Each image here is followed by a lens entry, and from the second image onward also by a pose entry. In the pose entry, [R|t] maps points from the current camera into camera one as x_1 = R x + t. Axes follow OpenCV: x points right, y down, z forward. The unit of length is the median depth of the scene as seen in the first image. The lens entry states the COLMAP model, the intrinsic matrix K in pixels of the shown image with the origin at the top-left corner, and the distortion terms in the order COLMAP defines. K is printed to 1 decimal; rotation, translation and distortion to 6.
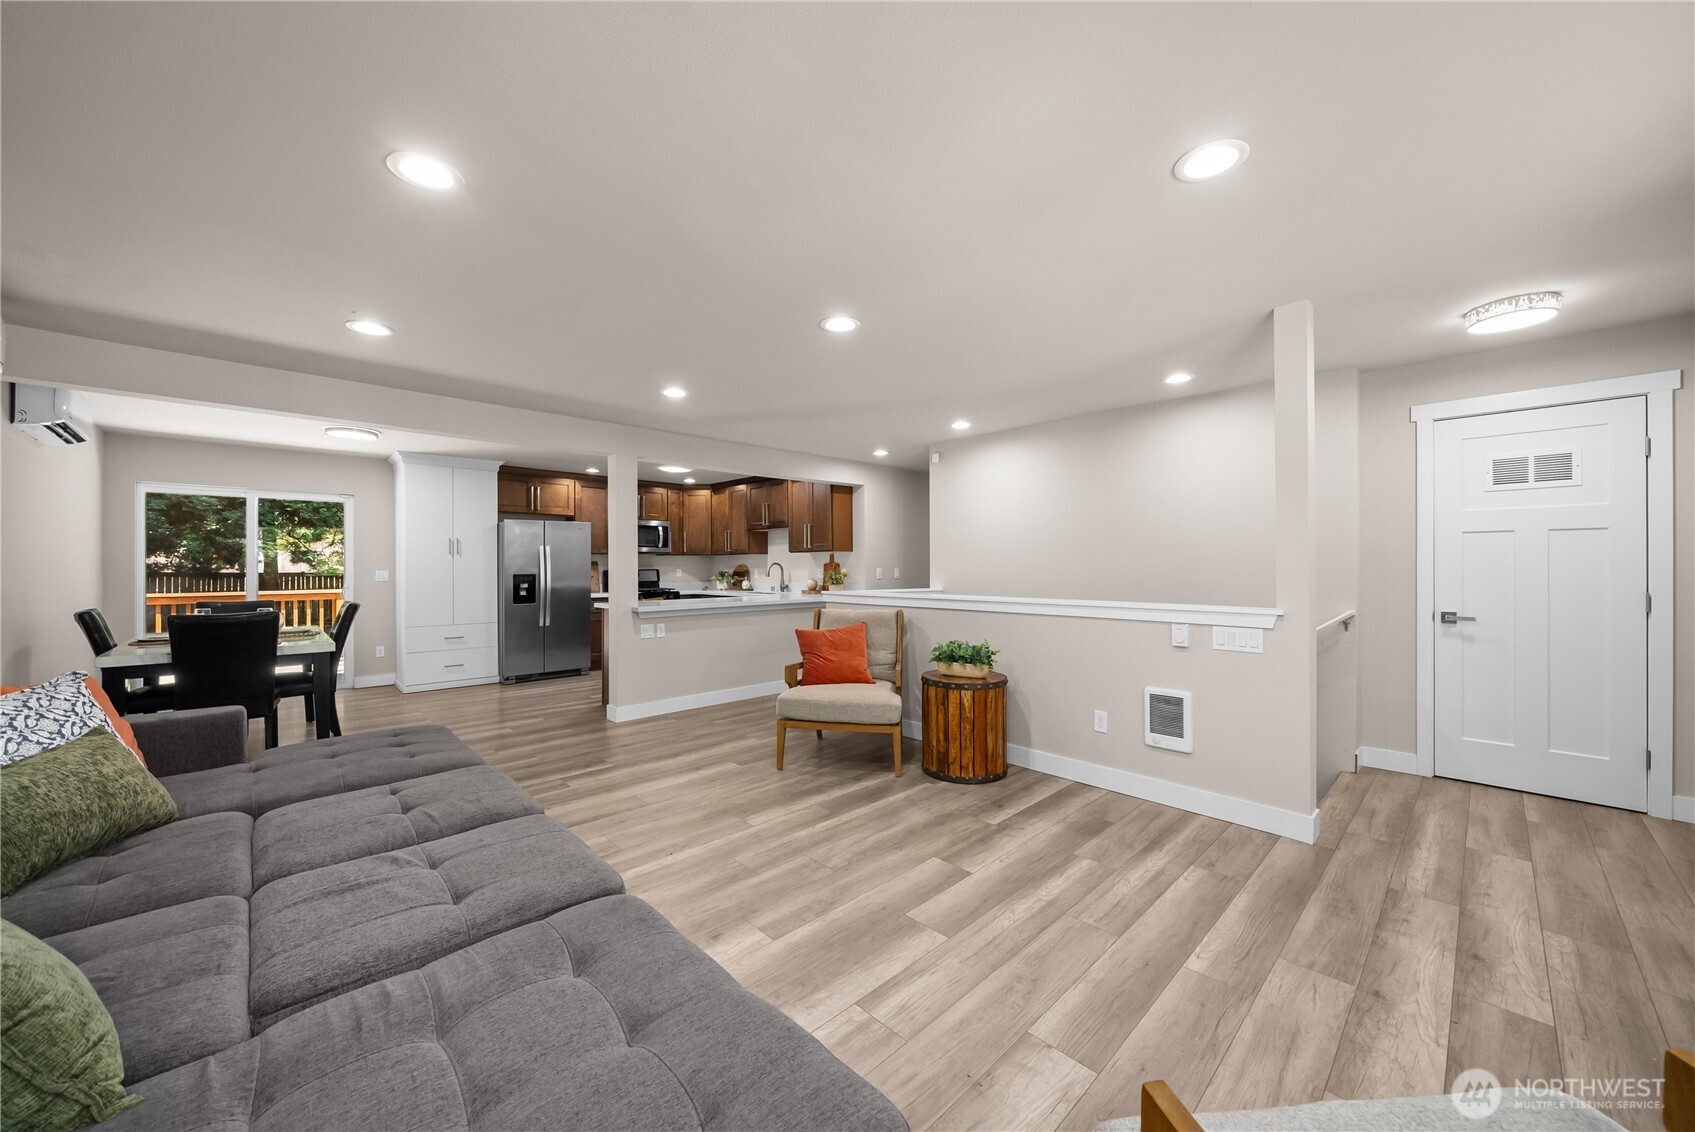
lens RADIAL K [[617.0, 0, 858.5], [0, 617.0, 579.5], [0, 0, 1]] dist [-0.009691, 0.000395]
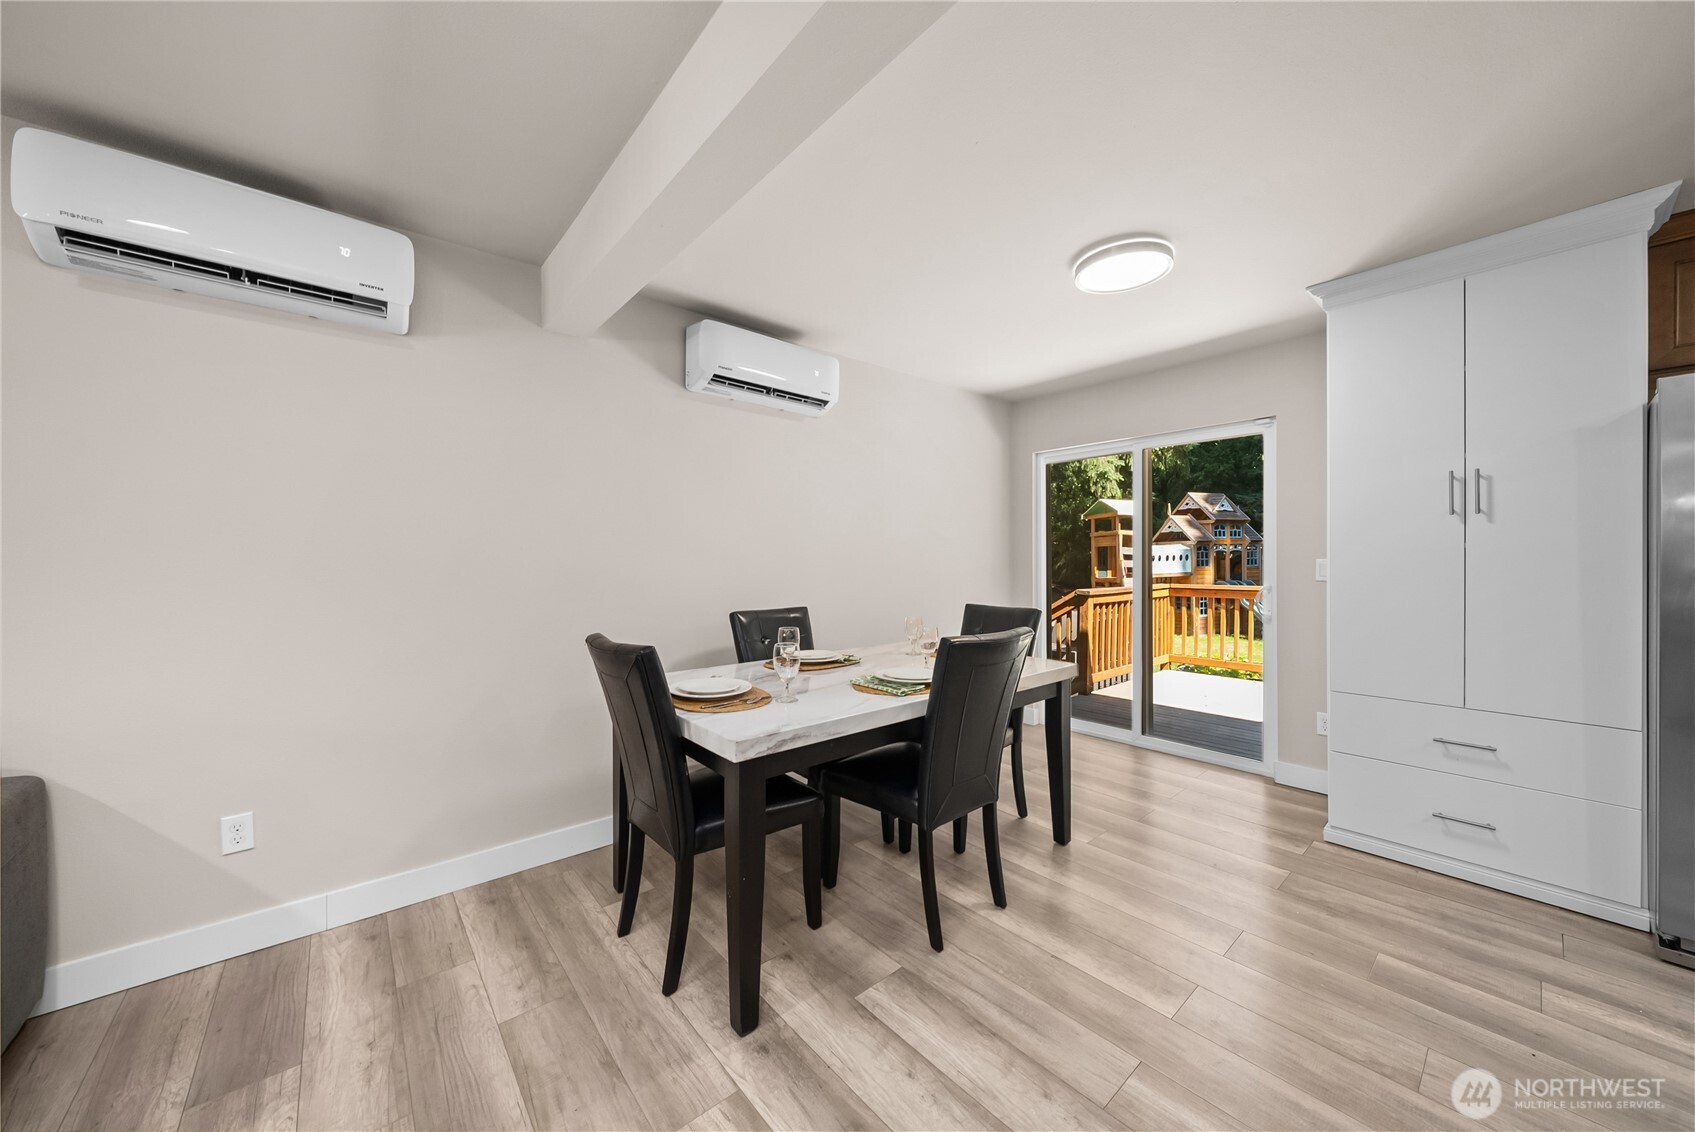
lens RADIAL K [[611.5, 0, 848.4], [0, 611.5, 570.7], [0, 0, 1]] dist [-0.003548, -0.000474]
pose [[-0.067371, 0.017702, -0.997571, -0.425609], [-0.014158, 0.999725, 0.018696, -0.015060], [0.997628, 0.015383, -0.067101, 1.035022]]
